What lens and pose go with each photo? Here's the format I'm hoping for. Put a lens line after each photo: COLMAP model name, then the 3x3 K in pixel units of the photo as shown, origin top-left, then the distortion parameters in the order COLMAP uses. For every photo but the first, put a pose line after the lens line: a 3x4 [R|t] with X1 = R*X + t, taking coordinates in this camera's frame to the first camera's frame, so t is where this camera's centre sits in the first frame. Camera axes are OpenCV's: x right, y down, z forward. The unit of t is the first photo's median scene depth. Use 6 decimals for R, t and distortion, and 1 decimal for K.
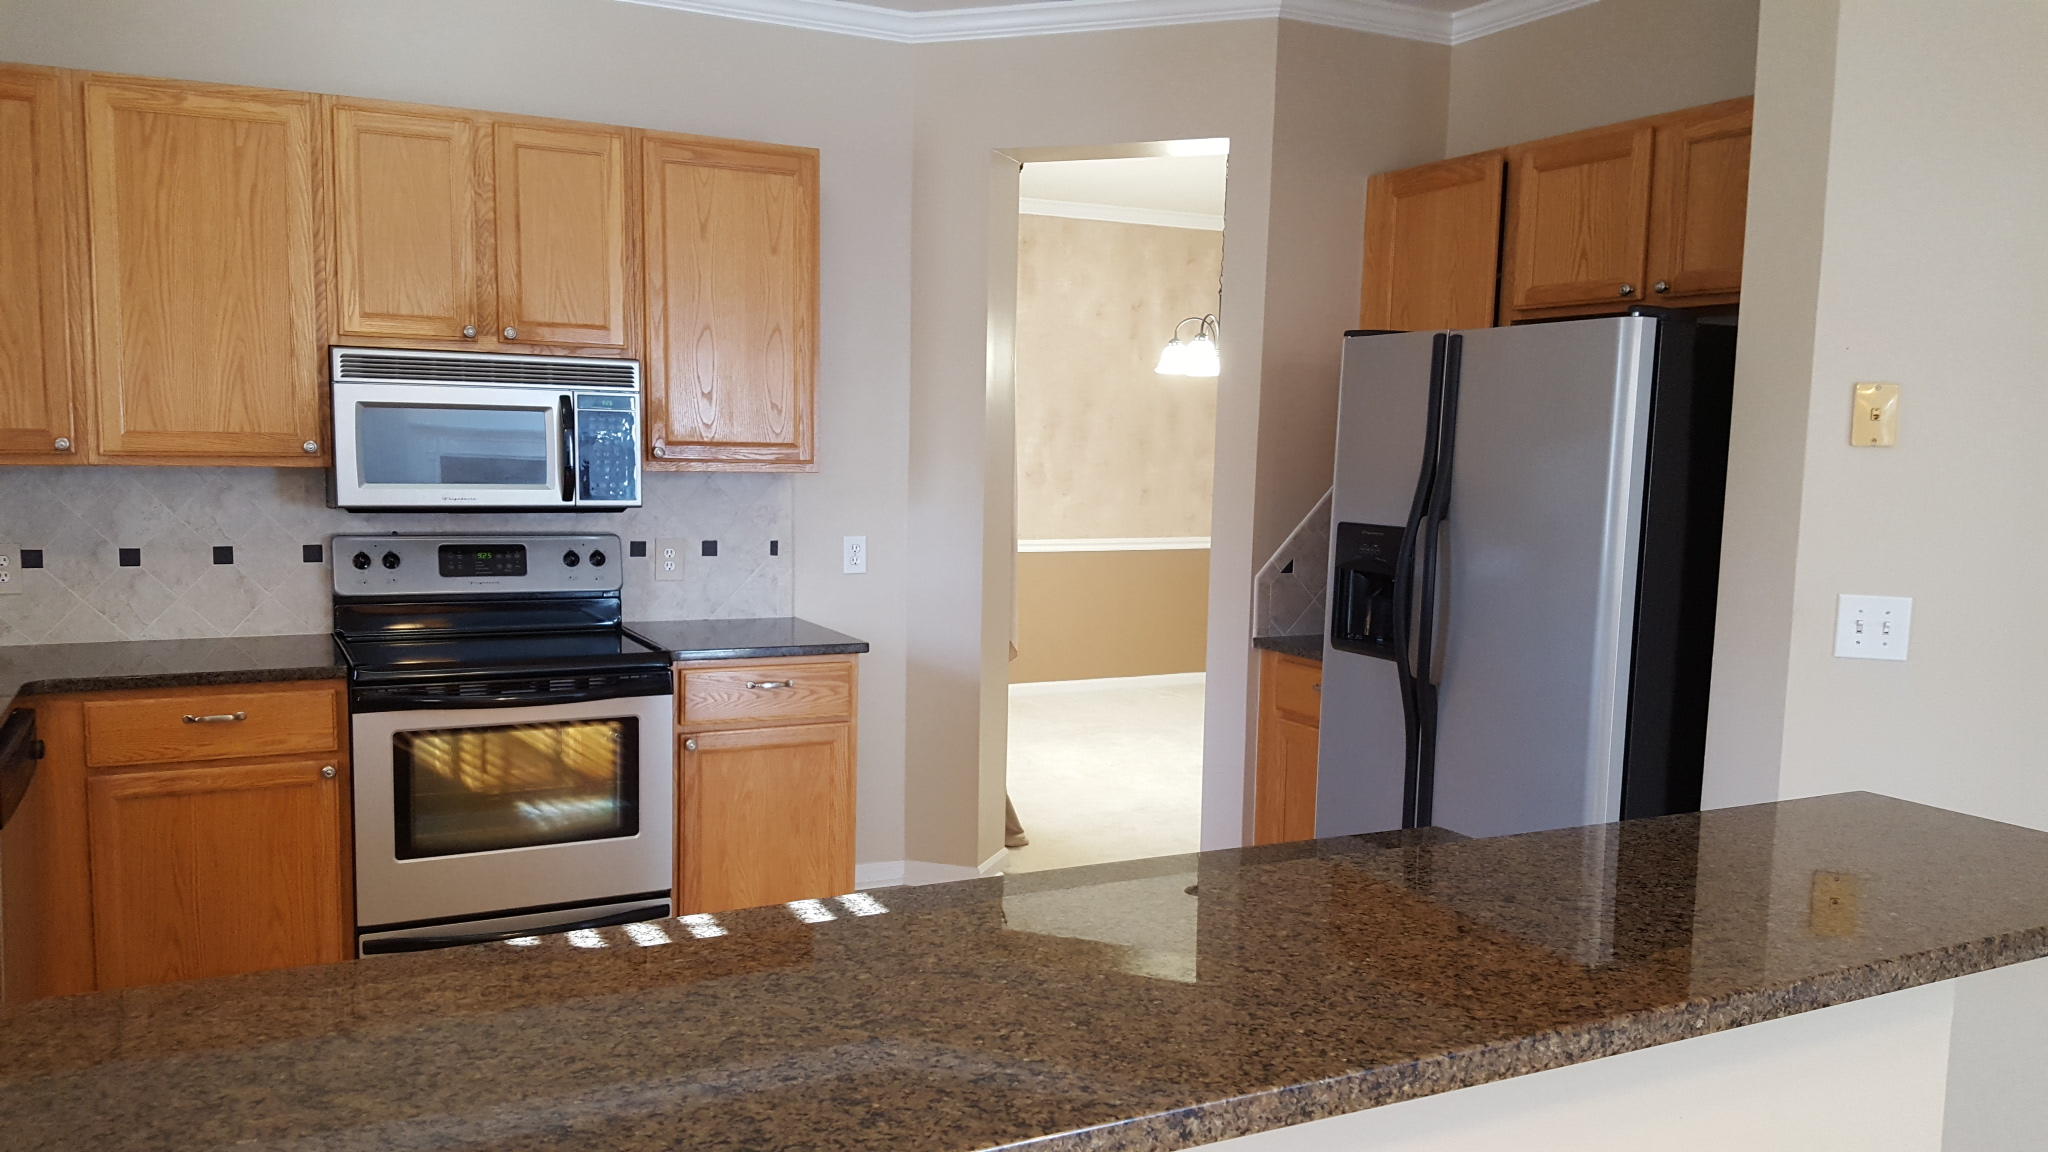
lens RADIAL K [[1520.7, 0, 1043.9], [0, 1520.7, 626.4], [0, 0, 1]] dist [0.030982, -0.052114]
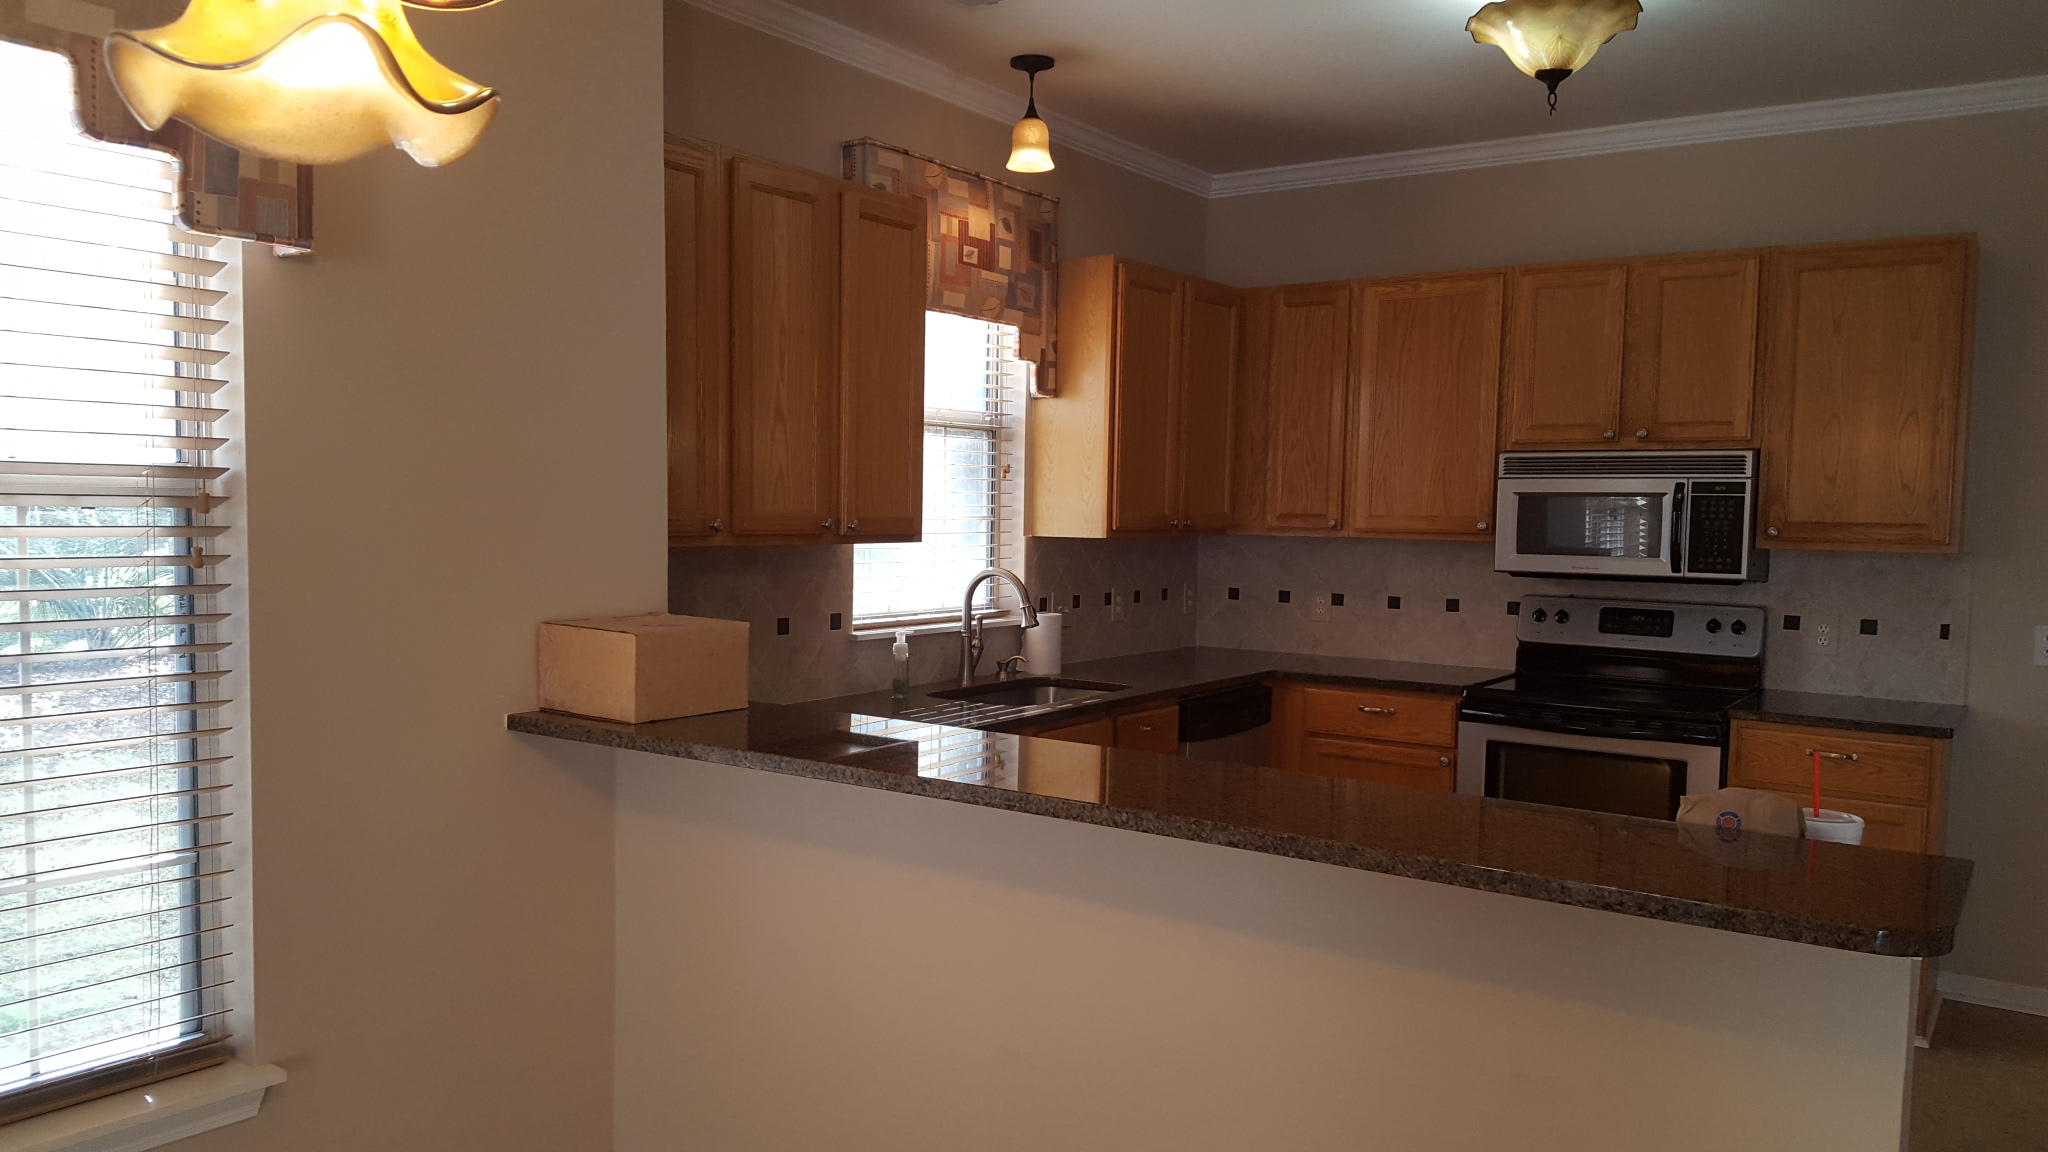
lens RADIAL K [[1520.7, 0, 964.5], [0, 1520.7, 613.7], [0, 0, 1]] dist [0.030982, -0.052114]
pose [[0.443989, 0.051828, -0.894532, 0.494365], [-0.116881, 0.993146, -0.000470, 0.013253], [0.888376, 0.104763, 0.447003, -0.004626]]
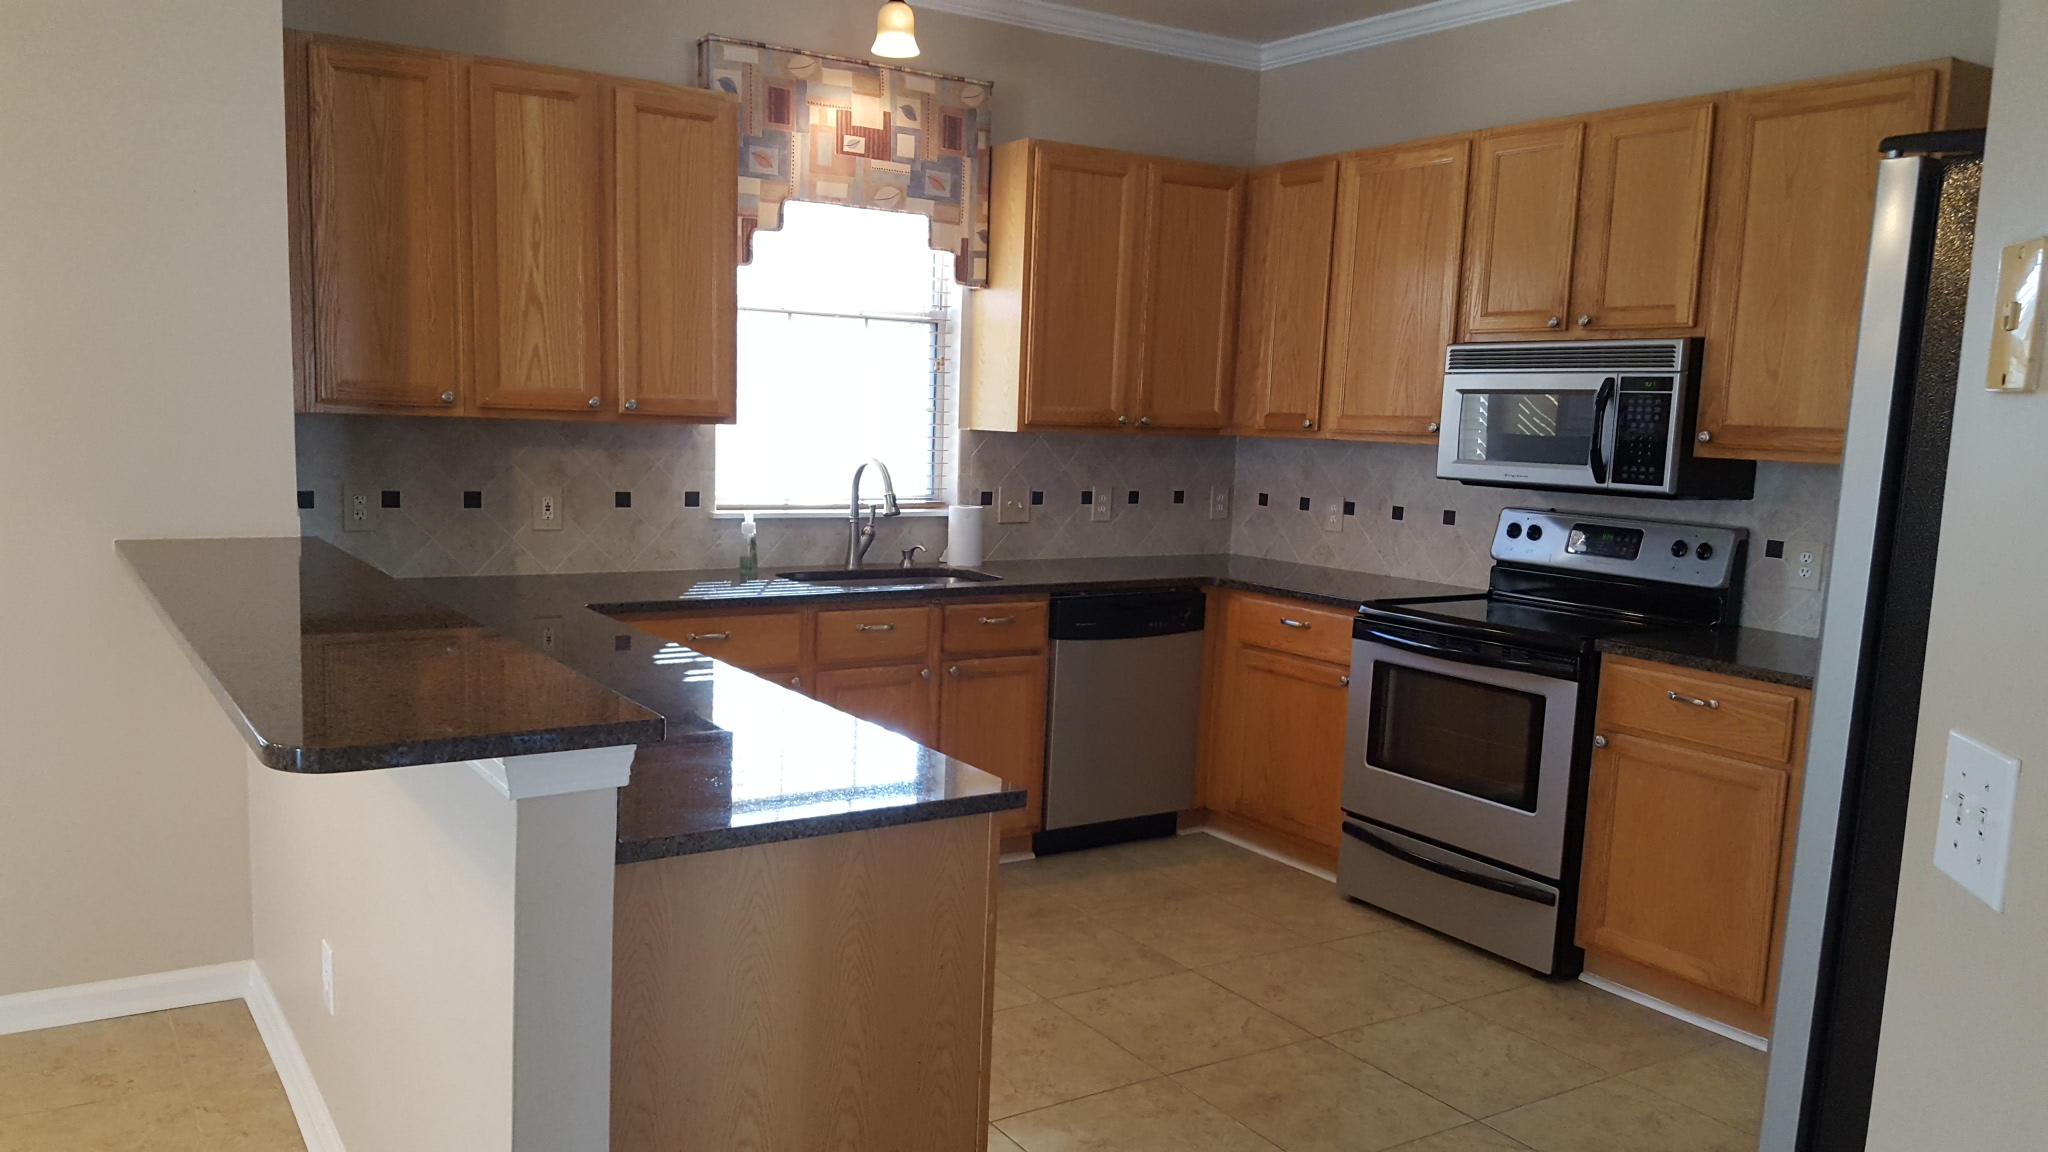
lens RADIAL K [[1520.7, 0, 957.1], [0, 1520.7, 633.8], [0, 0, 1]] dist [0.030982, -0.052114]
pose [[0.091317, 0.130314, -0.987259, 0.660866], [-0.153004, 0.981465, 0.115397, -0.035742], [0.983997, 0.140517, 0.109563, 0.484366]]
